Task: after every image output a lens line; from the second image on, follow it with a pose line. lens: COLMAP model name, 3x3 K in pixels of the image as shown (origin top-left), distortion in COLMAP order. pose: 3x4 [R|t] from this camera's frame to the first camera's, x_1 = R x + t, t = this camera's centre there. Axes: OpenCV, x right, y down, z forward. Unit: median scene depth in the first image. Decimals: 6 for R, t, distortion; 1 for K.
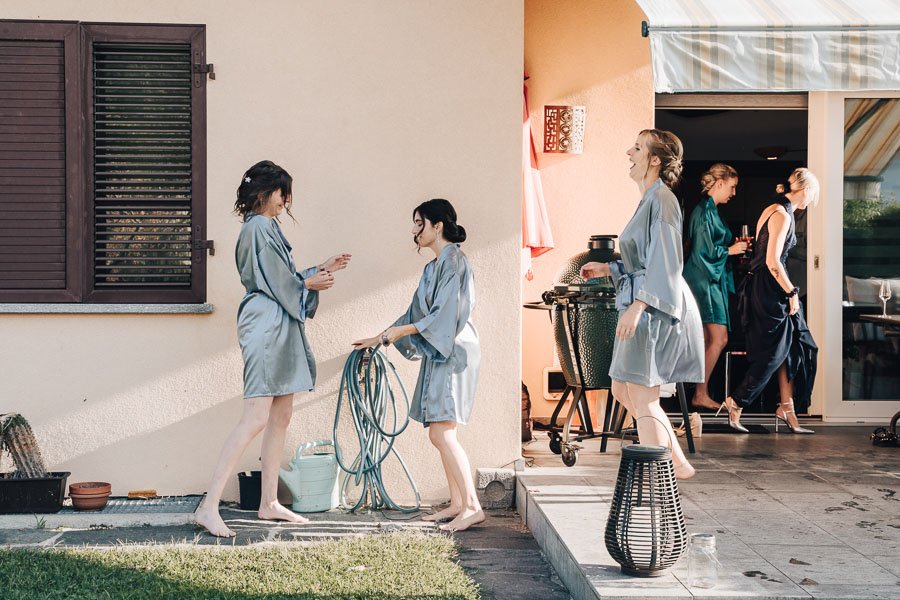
lens RADIAL K [[1605.2, 0, 450.0], [0, 1605.2, 300.0], [0, 0, 1]] dist [0.003828, 0.087302]
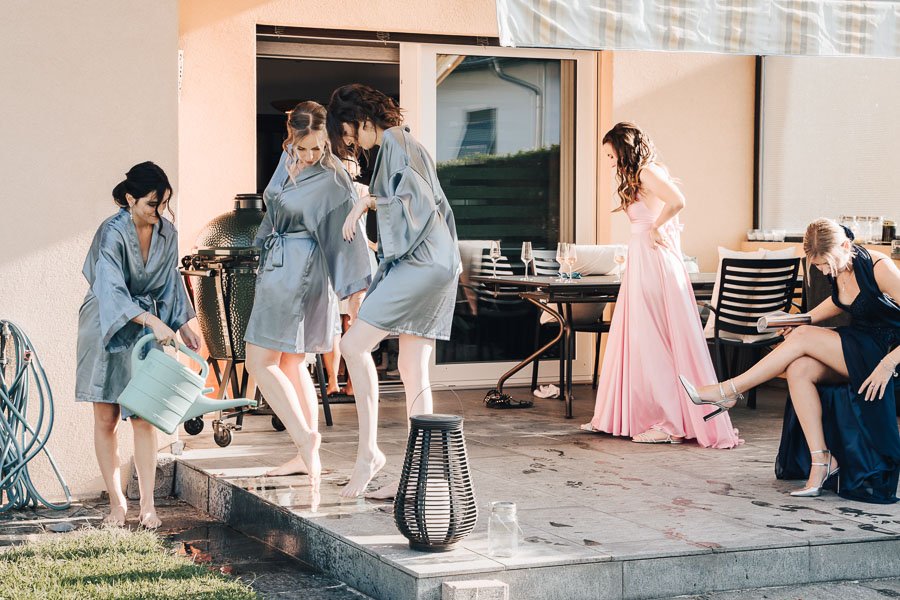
lens RADIAL K [[1770.7, 0, 450.0], [0, 1770.7, 300.0], [0, 0, 1]] dist [0.043016, -0.124865]
pose [[0.899927, -0.023389, 0.435414, -0.330616], [0.014864, 0.999626, 0.022976, -0.001648], [-0.435788, -0.014204, 0.899937, 0.049050]]
